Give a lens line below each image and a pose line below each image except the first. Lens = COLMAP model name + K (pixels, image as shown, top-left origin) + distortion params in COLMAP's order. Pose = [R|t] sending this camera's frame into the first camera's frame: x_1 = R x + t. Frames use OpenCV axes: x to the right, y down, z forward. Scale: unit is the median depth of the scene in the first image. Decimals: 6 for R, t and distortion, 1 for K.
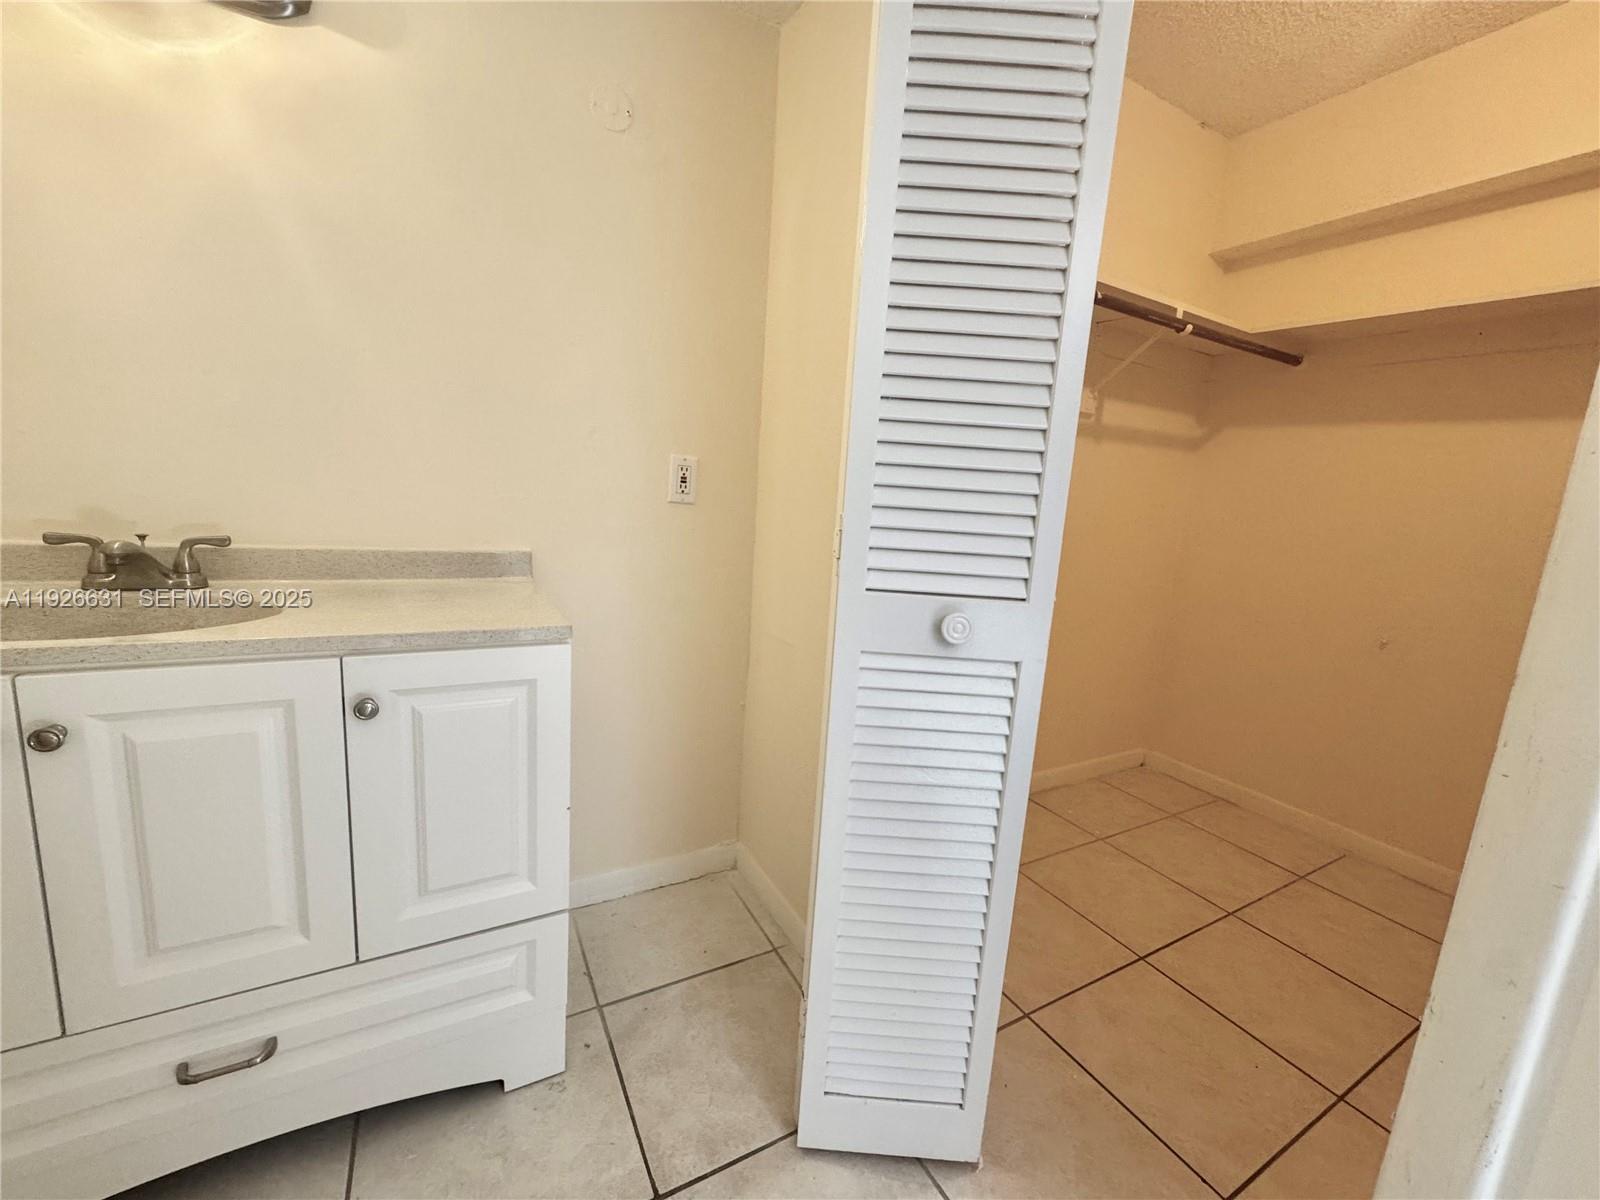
lens RADIAL K [[641.1, 0, 801.4], [0, 641.1, 599.8], [0, 0, 1]] dist [-0.000622, 0.000490]
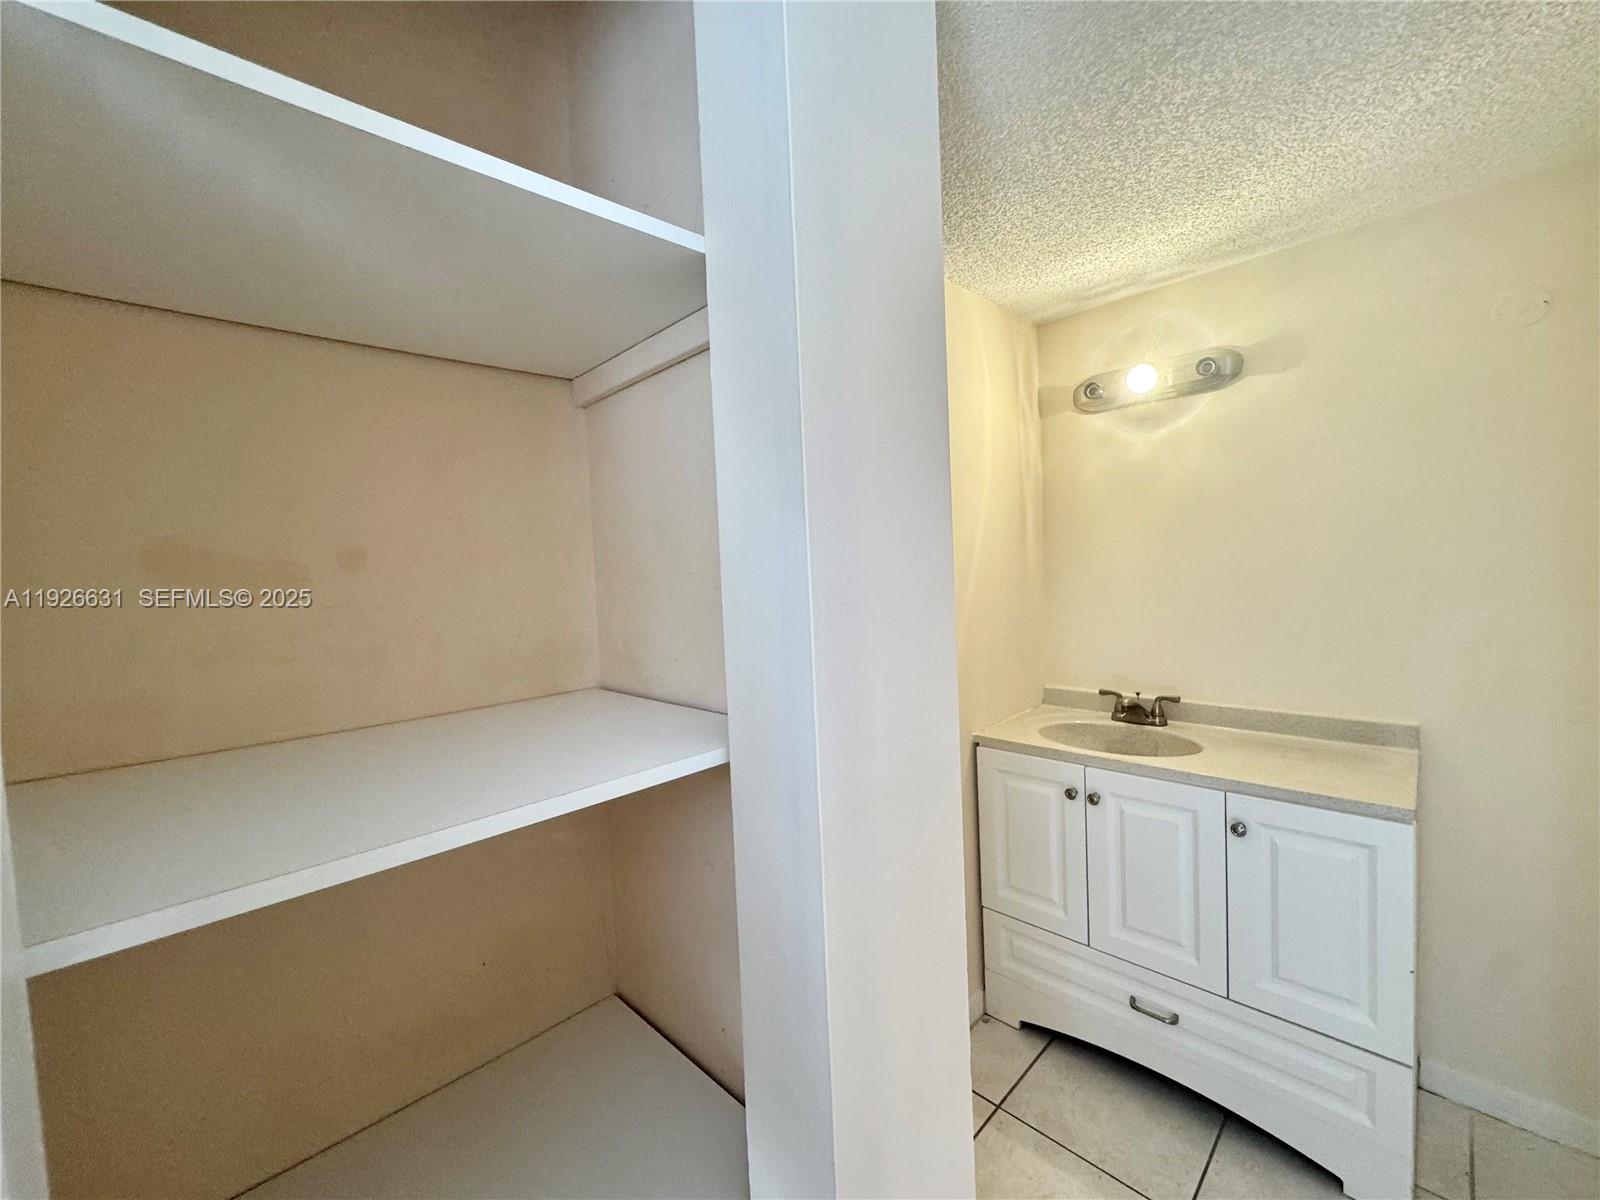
lens RADIAL K [[641.1, 0, 801.4], [0, 641.1, 599.8], [0, 0, 1]] dist [-0.000622, 0.000490]
pose [[0.264472, -0.037667, -0.963658, 0.467777], [-0.101519, 0.992598, -0.066659, -0.143489], [0.959035, 0.115459, 0.258690, -0.405092]]
